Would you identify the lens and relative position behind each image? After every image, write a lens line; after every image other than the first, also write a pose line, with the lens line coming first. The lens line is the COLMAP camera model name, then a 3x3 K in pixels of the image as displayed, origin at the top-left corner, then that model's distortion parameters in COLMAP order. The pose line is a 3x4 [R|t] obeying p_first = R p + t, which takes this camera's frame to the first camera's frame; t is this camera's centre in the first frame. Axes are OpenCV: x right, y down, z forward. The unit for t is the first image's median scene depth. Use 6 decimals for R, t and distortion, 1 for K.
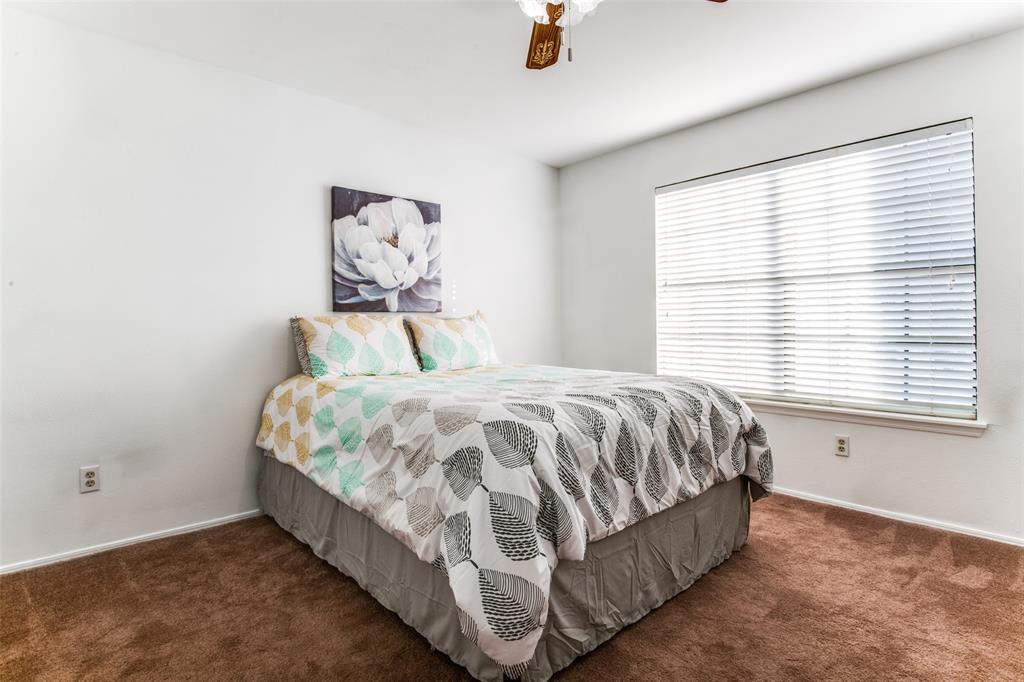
lens RADIAL K [[510.5, 0, 535.0], [0, 510.5, 323.9], [0, 0, 1]] dist [0.001300, -0.000510]
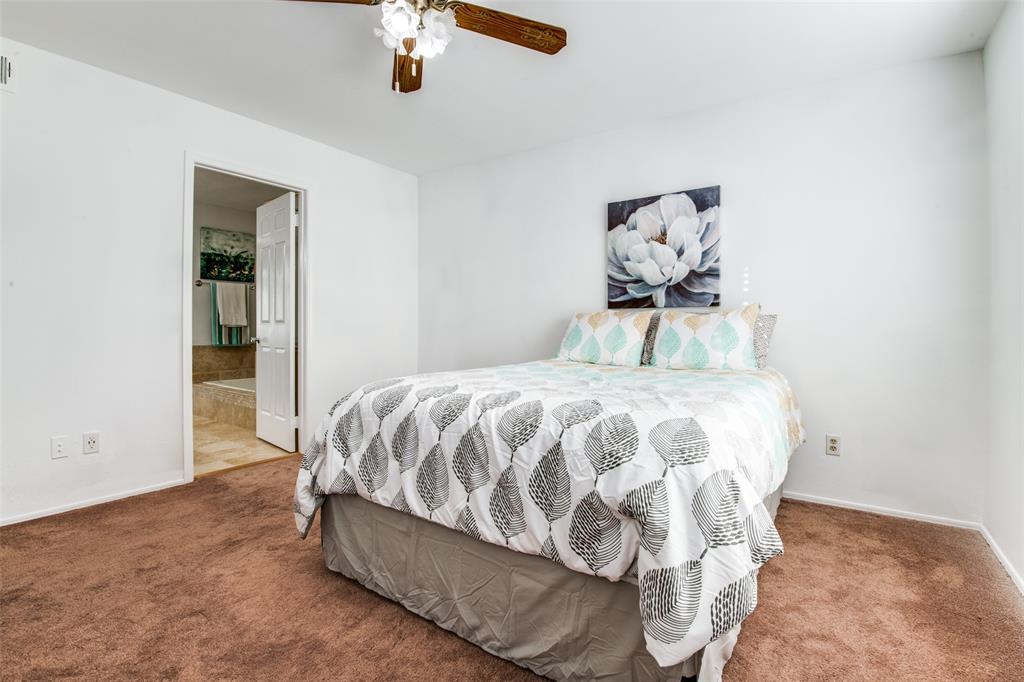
lens RADIAL K [[472.5, 0, 529.2], [0, 472.5, 331.9], [0, 0, 1]] dist [-0.014594, -0.000981]
pose [[0.213741, 0.024787, -0.976576, 0.609732], [-0.005132, 0.999693, 0.024250, 0.003898], [0.976877, -0.000172, 0.213803, 0.550221]]
